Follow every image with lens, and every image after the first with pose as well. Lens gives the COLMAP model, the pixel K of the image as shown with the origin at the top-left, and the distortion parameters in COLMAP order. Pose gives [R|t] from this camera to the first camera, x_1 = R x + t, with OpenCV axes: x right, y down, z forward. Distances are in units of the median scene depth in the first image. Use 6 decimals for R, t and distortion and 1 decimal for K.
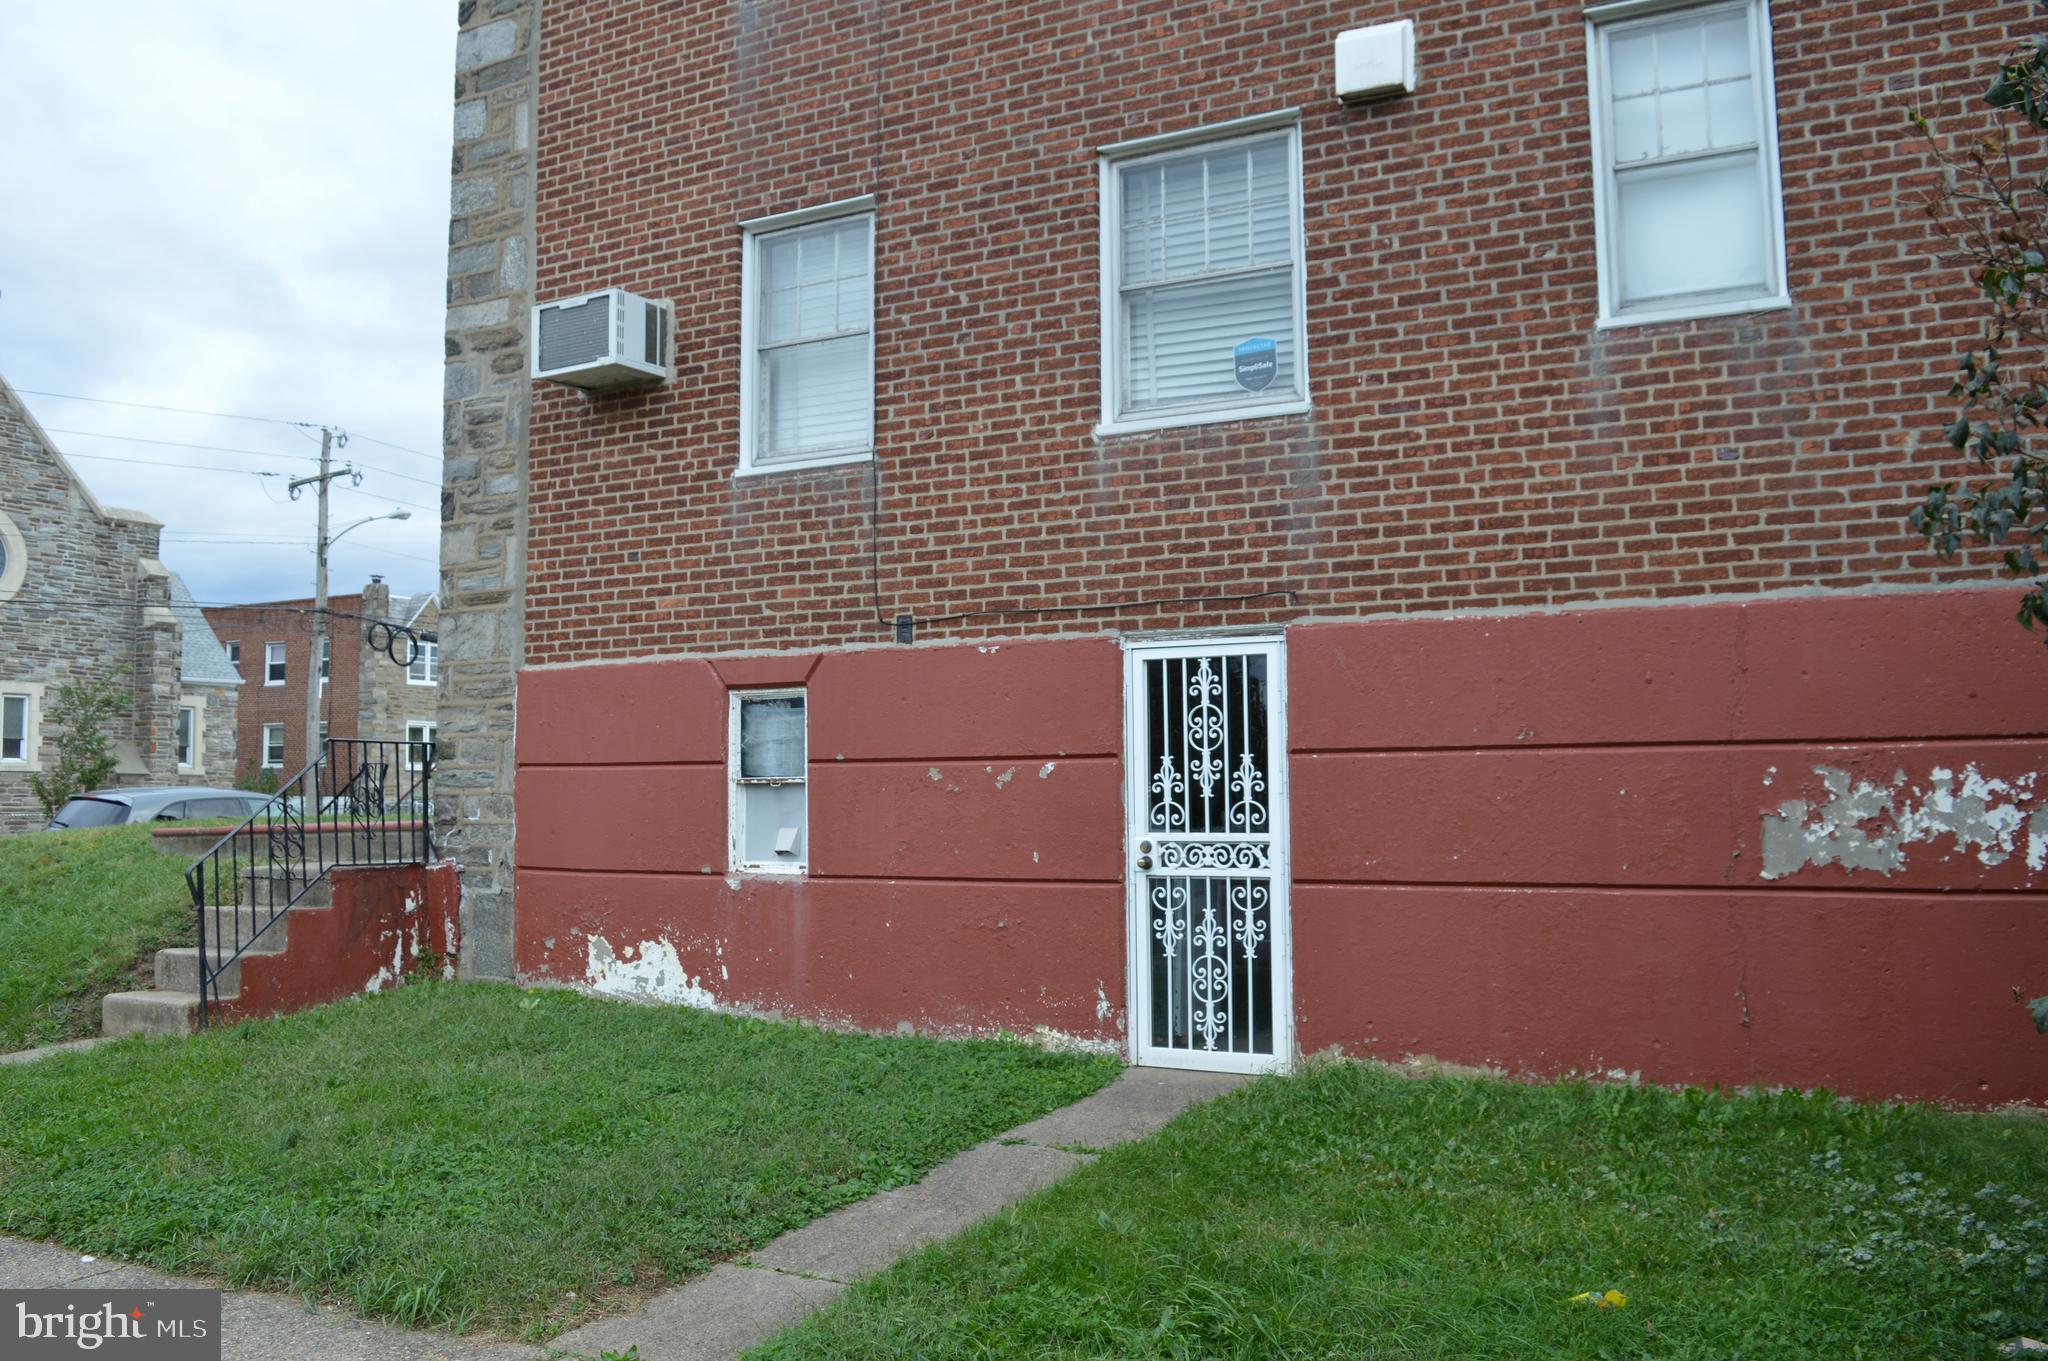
lens RADIAL K [[1625.3, 0, 1015.1], [0, 1625.3, 676.1], [0, 0, 1]] dist [-0.094825, 0.022110]
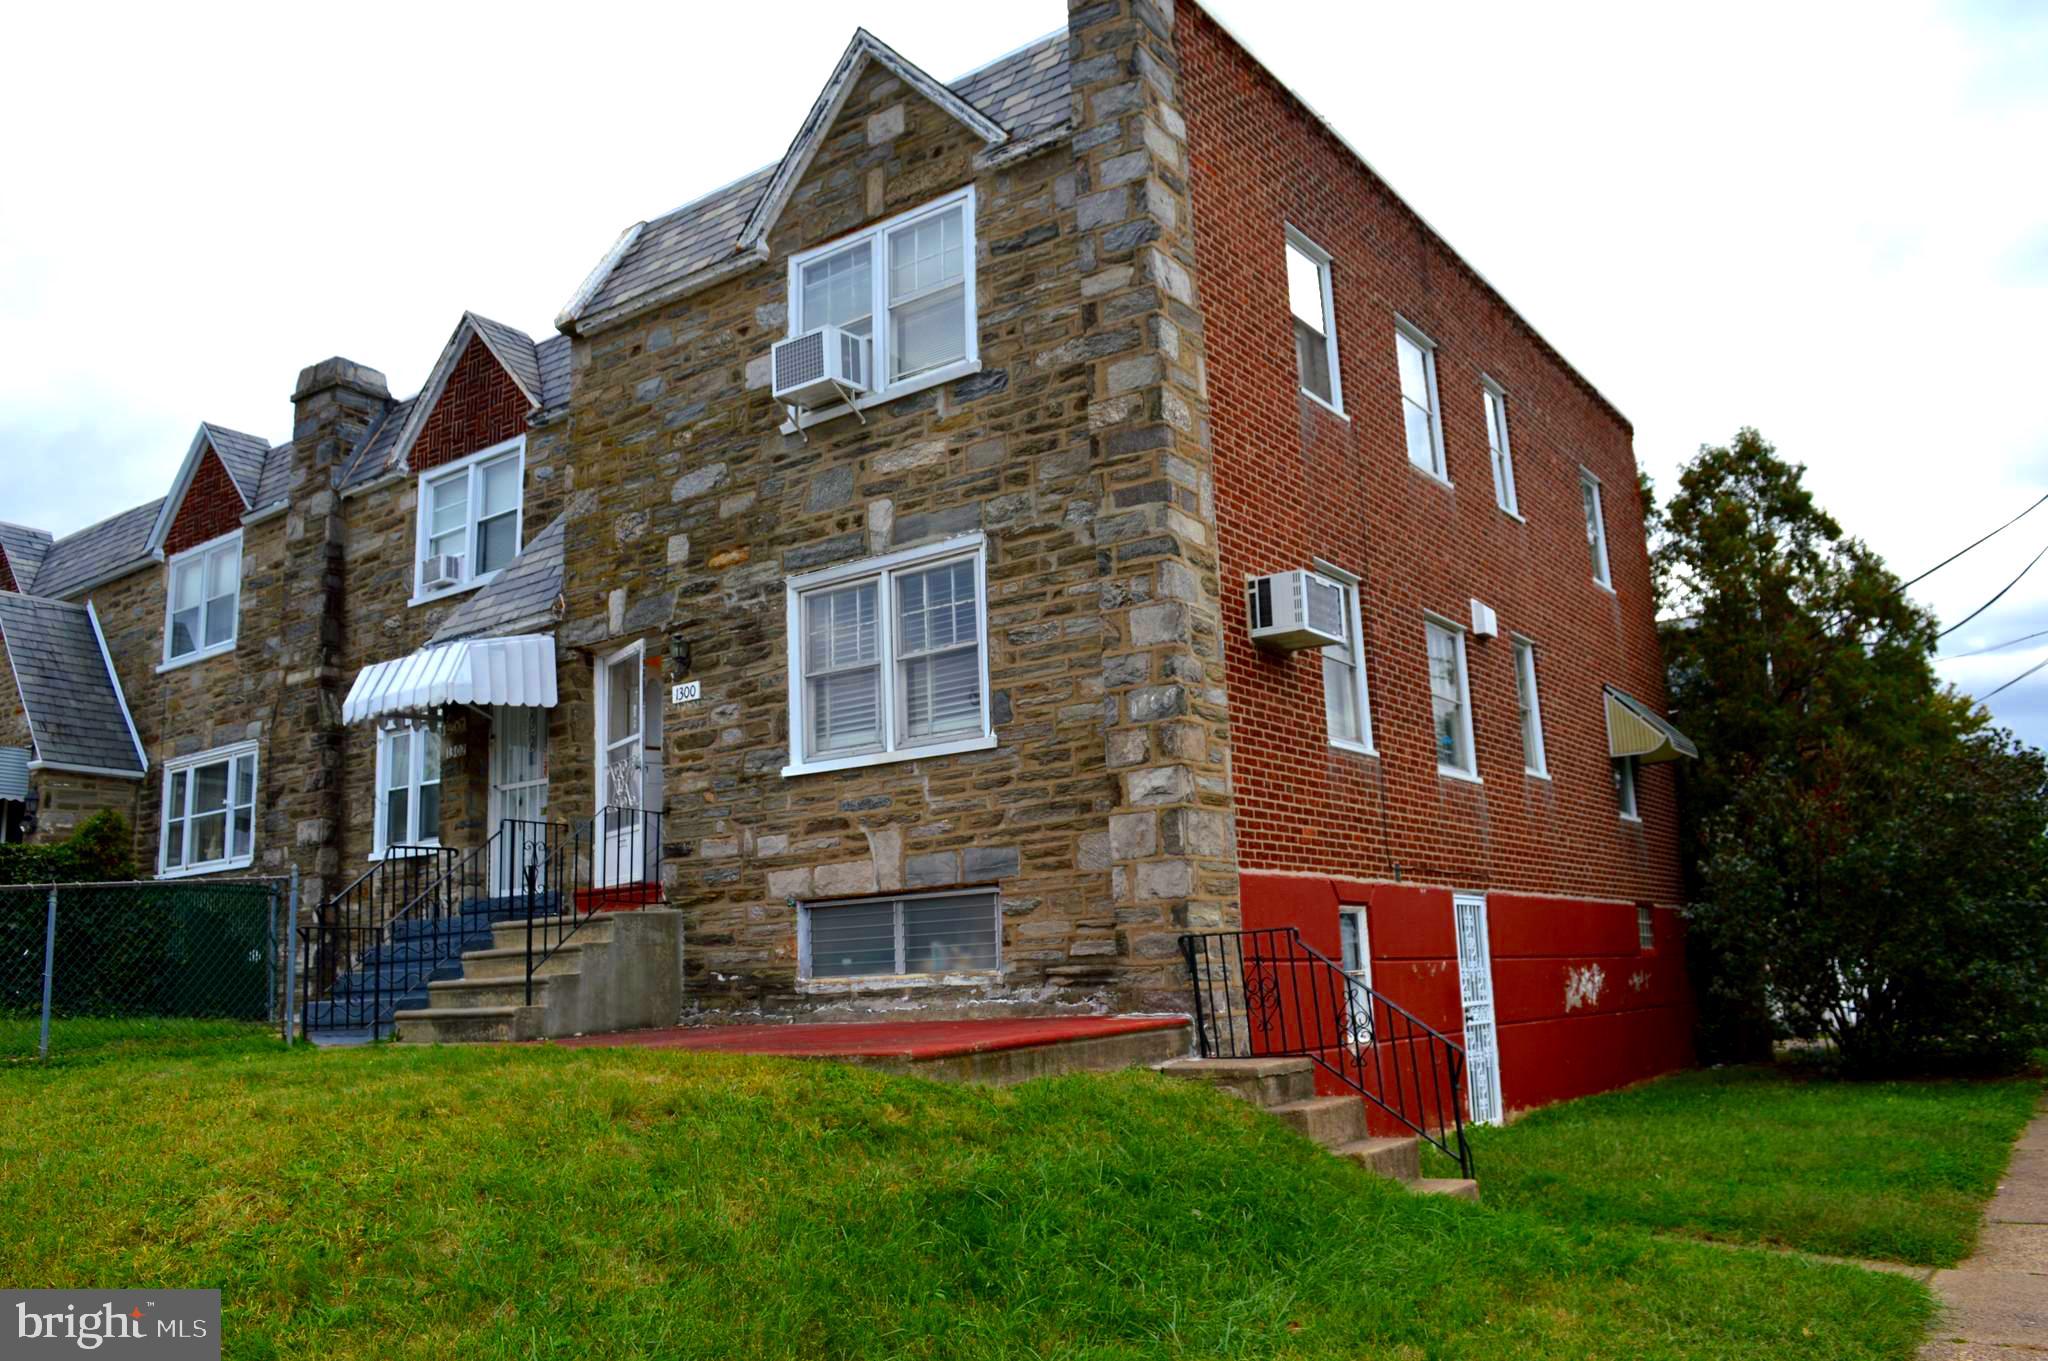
lens RADIAL K [[1625.3, 0, 1015.1], [0, 1625.3, 676.1], [0, 0, 1]] dist [-0.094825, 0.022110]
pose [[0.130058, 0.198371, 0.971460, -1.625718], [-0.032159, 0.980110, -0.195832, 0.098672], [-0.990985, -0.005771, 0.133850, 1.151373]]
